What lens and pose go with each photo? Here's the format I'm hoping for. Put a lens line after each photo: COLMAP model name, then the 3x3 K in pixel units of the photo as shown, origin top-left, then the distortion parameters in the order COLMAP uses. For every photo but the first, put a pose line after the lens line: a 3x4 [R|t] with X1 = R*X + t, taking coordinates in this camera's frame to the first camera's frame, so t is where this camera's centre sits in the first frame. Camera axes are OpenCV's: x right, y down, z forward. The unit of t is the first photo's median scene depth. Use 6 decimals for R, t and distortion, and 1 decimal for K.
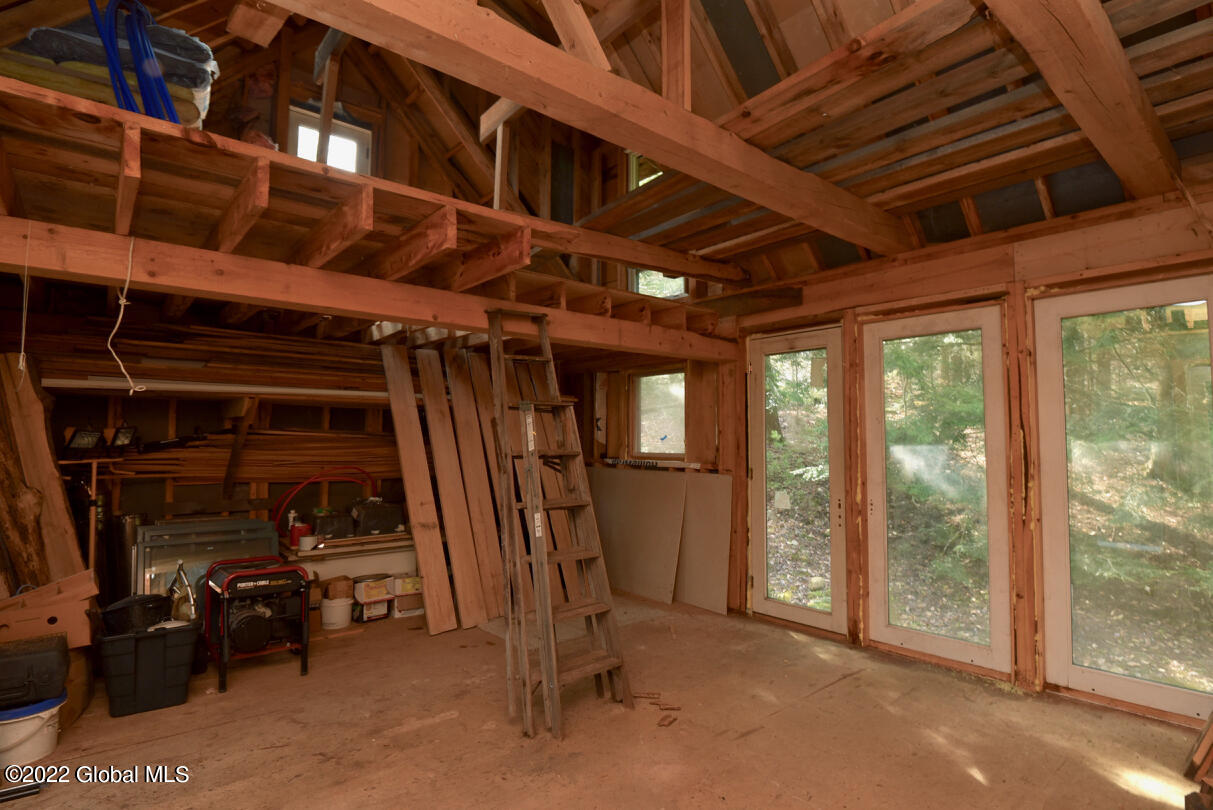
lens RADIAL K [[597.5, 0, 606.3], [0, 597.5, 402.8], [0, 0, 1]] dist [-0.027080, -0.002444]
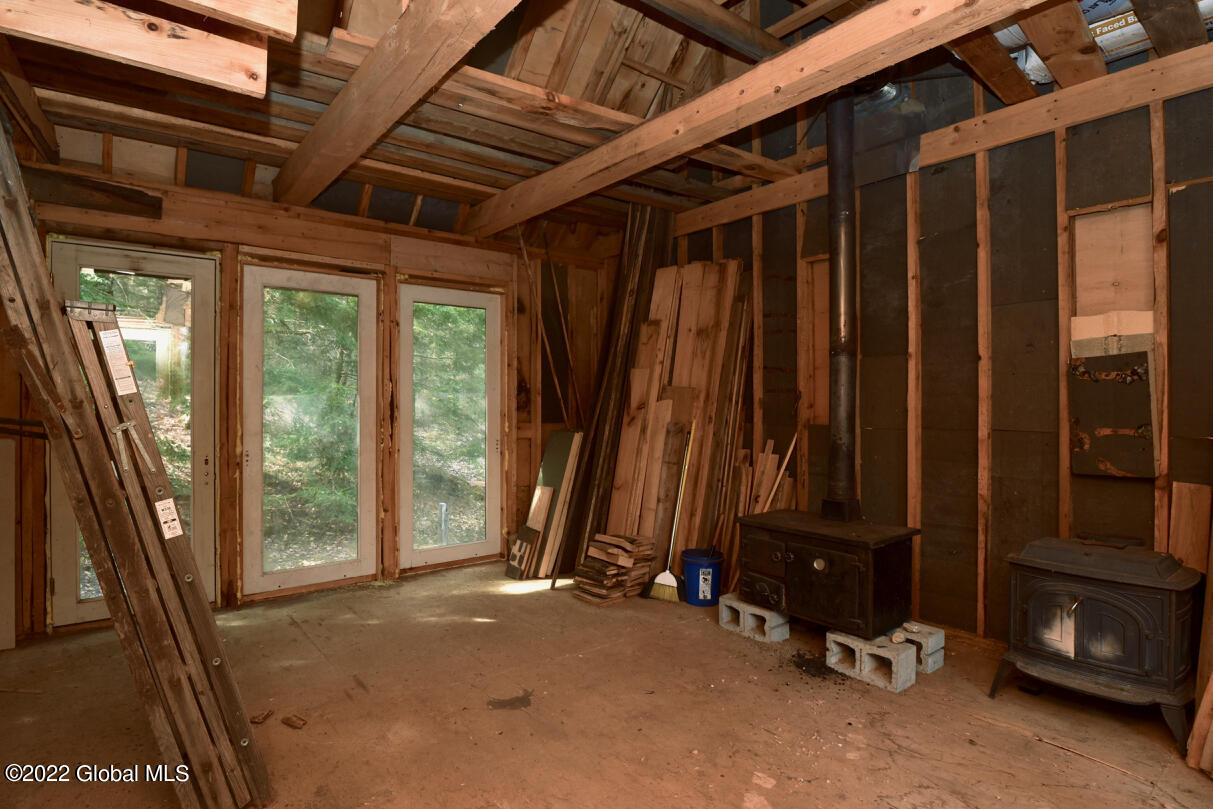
lens RADIAL K [[597.5, 0, 606.5], [0, 597.5, 402.2], [0, 0, 1]] dist [-0.027080, -0.002444]
pose [[0.057898, -0.006214, 0.998303, -0.571453], [-0.067406, 0.997674, 0.010120, 0.044223], [-0.996044, -0.067878, 0.057344, 0.454610]]
